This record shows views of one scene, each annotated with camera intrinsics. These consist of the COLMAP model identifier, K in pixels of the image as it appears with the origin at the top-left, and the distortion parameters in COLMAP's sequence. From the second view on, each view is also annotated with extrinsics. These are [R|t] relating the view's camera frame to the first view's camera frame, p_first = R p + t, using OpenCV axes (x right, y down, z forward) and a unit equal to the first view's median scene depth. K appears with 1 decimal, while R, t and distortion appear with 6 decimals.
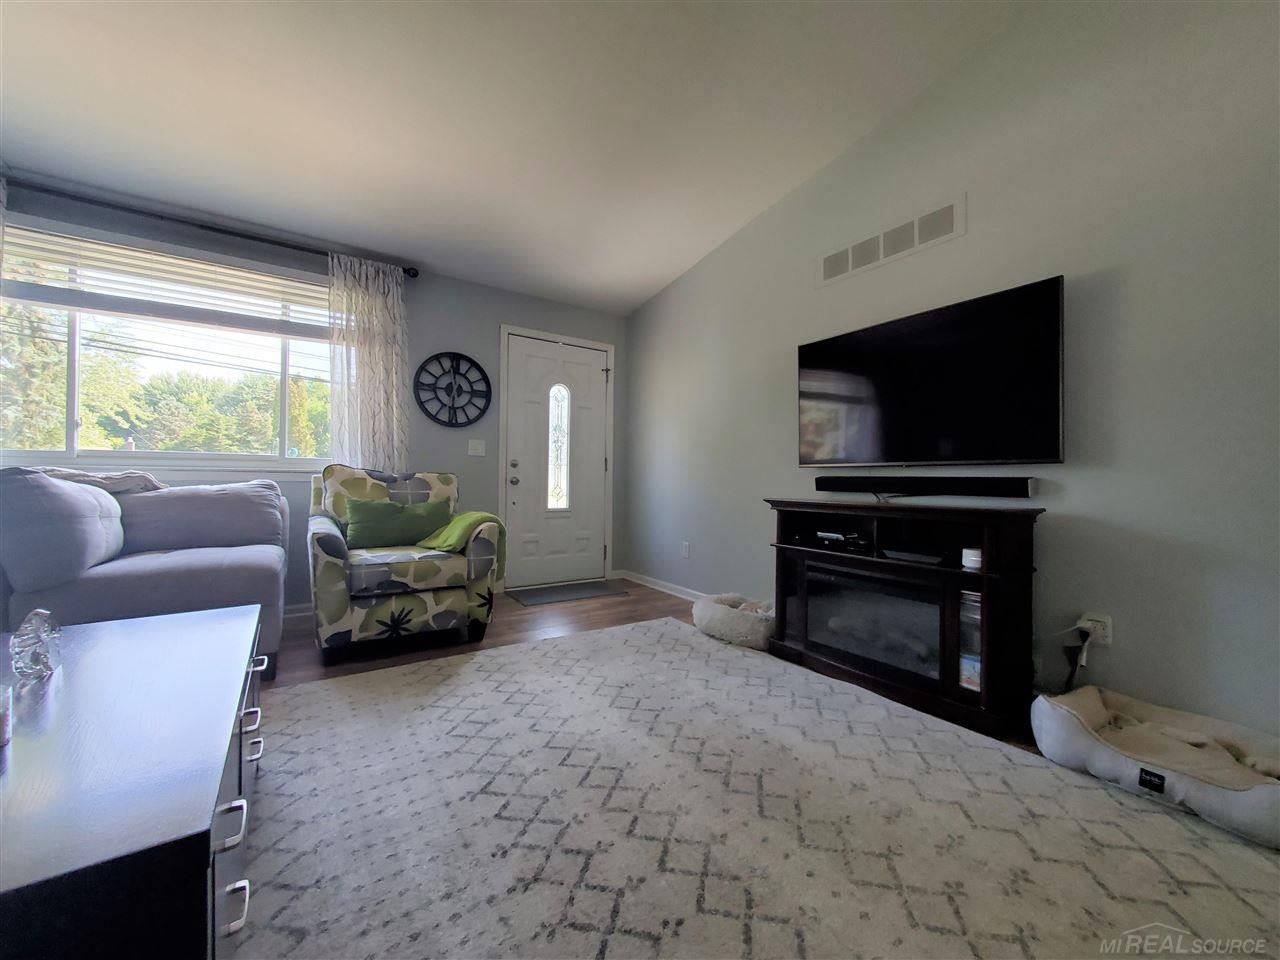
lens RADIAL K [[503.9, 0, 644.6], [0, 503.9, 477.4], [0, 0, 1]] dist [0.012739, -0.005140]
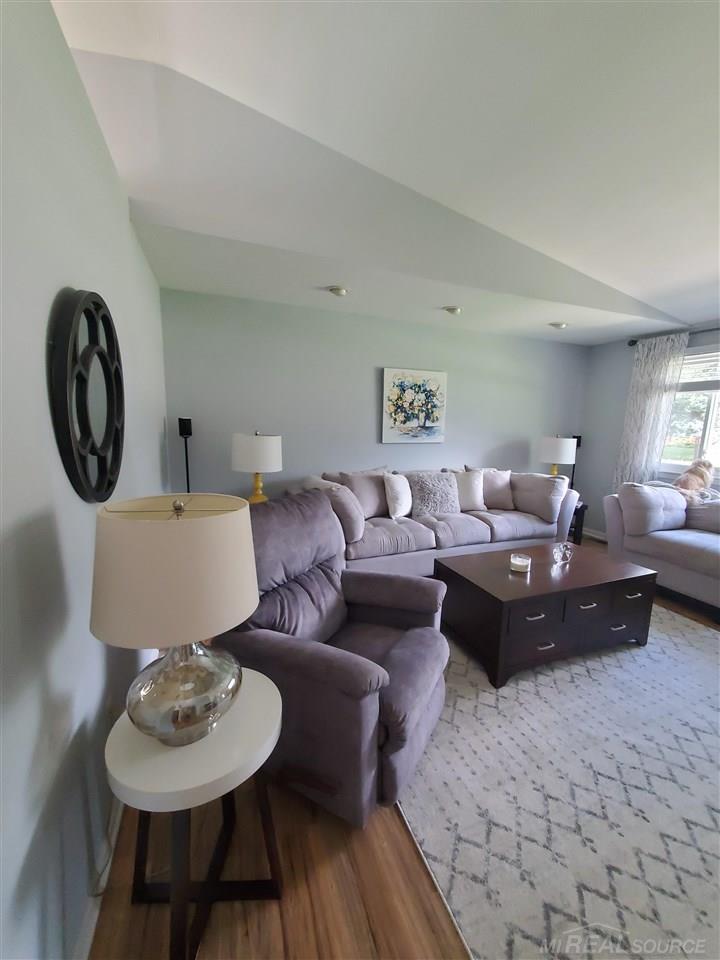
lens RADIAL K [[377.9, 0, 364.7], [0, 377.9, 482.9], [0, 0, 1]] dist [0.012739, -0.005140]
pose [[-0.231689, 0.140031, -0.962659, 1.154786], [-0.015246, 0.988941, 0.147523, -0.387846], [0.972670, 0.048856, -0.226992, 0.228000]]
